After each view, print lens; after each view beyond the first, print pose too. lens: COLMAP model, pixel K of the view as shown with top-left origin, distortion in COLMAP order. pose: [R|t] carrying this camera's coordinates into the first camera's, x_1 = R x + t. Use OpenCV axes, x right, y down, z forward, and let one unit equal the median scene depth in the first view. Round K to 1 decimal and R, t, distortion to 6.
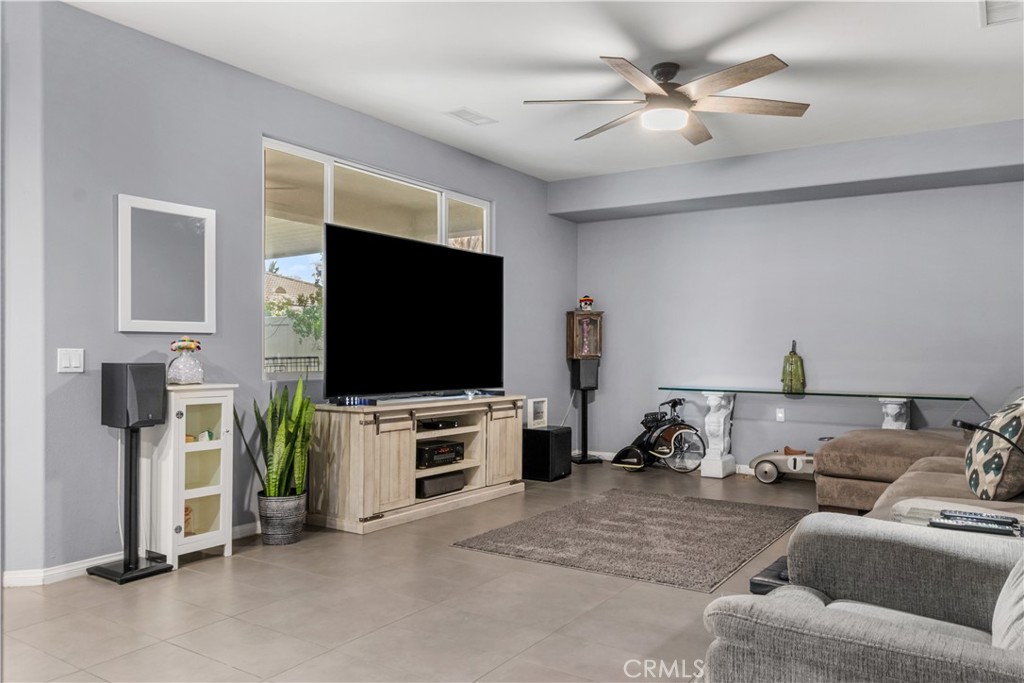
lens RADIAL K [[761.8, 0, 513.8], [0, 761.8, 345.9], [0, 0, 1]] dist [0.024346, -0.011641]
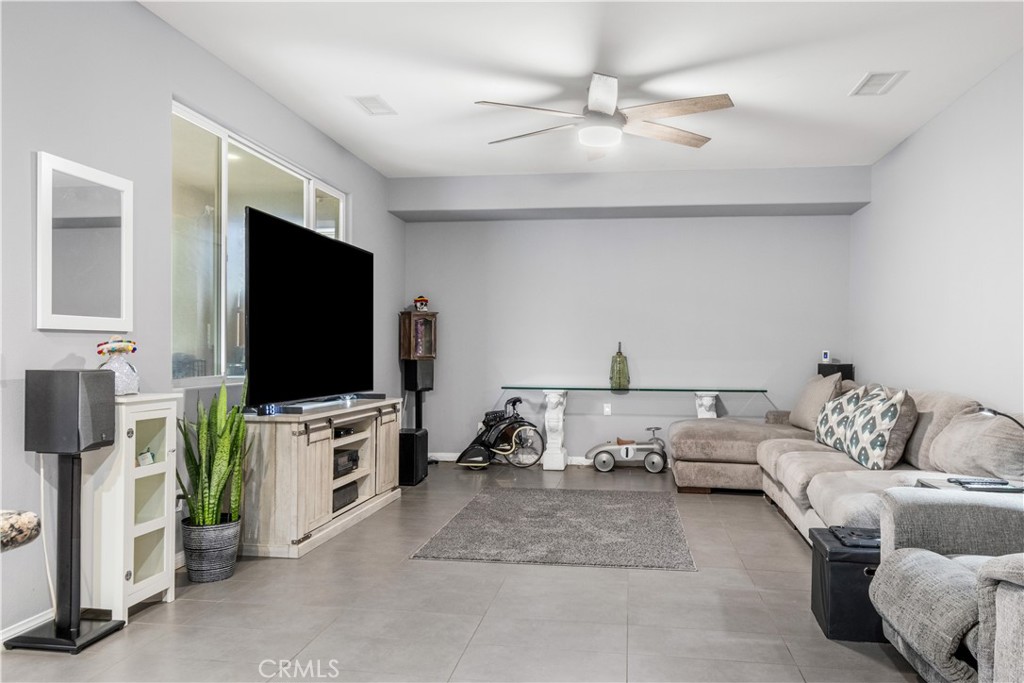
lens RADIAL K [[761.8, 0, 515.6], [0, 761.8, 342.3], [0, 0, 1]] dist [0.024346, -0.011641]
pose [[0.905167, 0.004208, 0.425034, -0.346294], [-0.002836, 0.999989, -0.003859, -0.003261], [-0.425046, 0.002288, 0.905169, 0.079813]]
